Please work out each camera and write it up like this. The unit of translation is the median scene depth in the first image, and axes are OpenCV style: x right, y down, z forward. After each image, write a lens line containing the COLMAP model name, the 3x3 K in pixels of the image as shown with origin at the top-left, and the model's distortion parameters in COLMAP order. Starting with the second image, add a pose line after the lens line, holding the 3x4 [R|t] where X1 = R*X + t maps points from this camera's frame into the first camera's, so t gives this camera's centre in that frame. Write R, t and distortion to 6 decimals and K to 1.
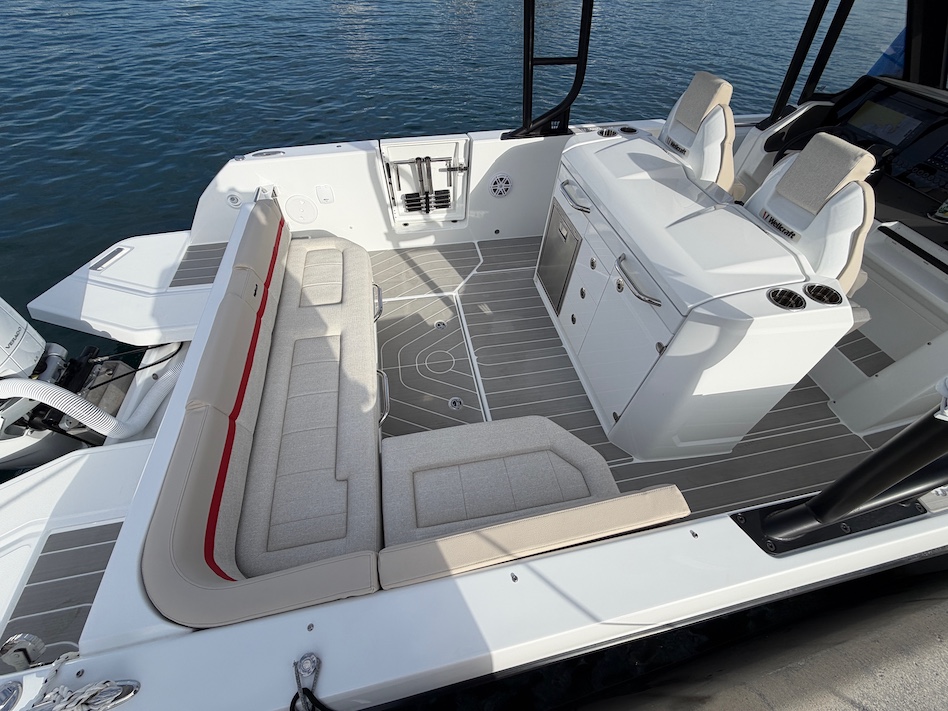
lens RADIAL K [[375.7, 0, 474.0], [0, 375.7, 355.5], [0, 0, 1]] dist [-0.000056, 0.000343]
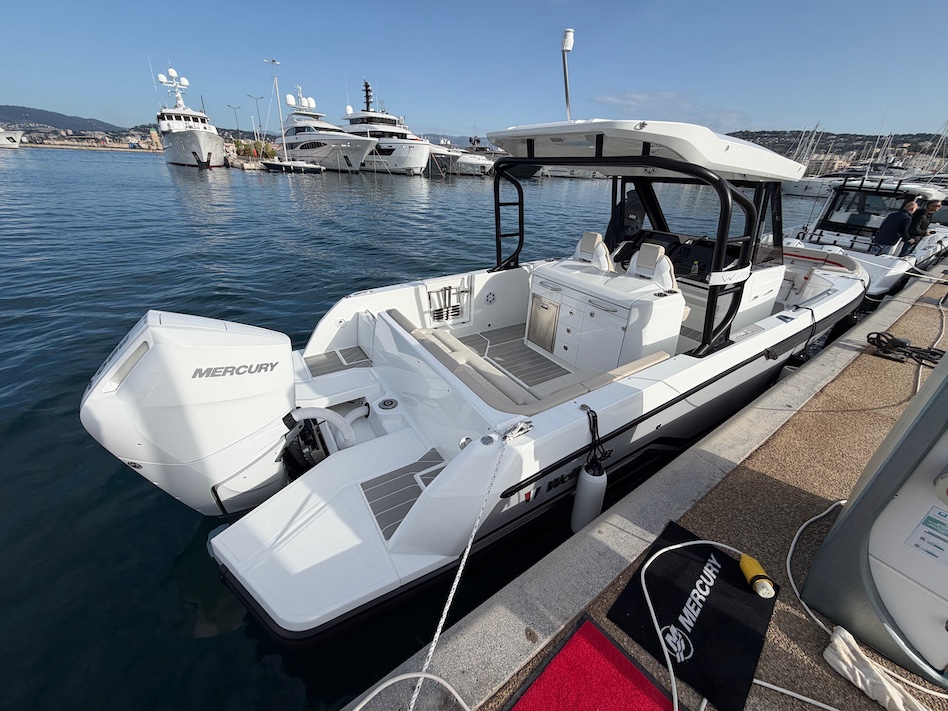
lens RADIAL K [[378.9, 0, 473.7], [0, 378.9, 343.5], [0, 0, 1]] dist [0.001237, 0.000186]
pose [[0.940453, -0.159367, 0.300251, -0.587197], [0.268169, 0.890630, -0.367237, 0.366827], [-0.208887, 0.425887, 0.880333, -0.429230]]
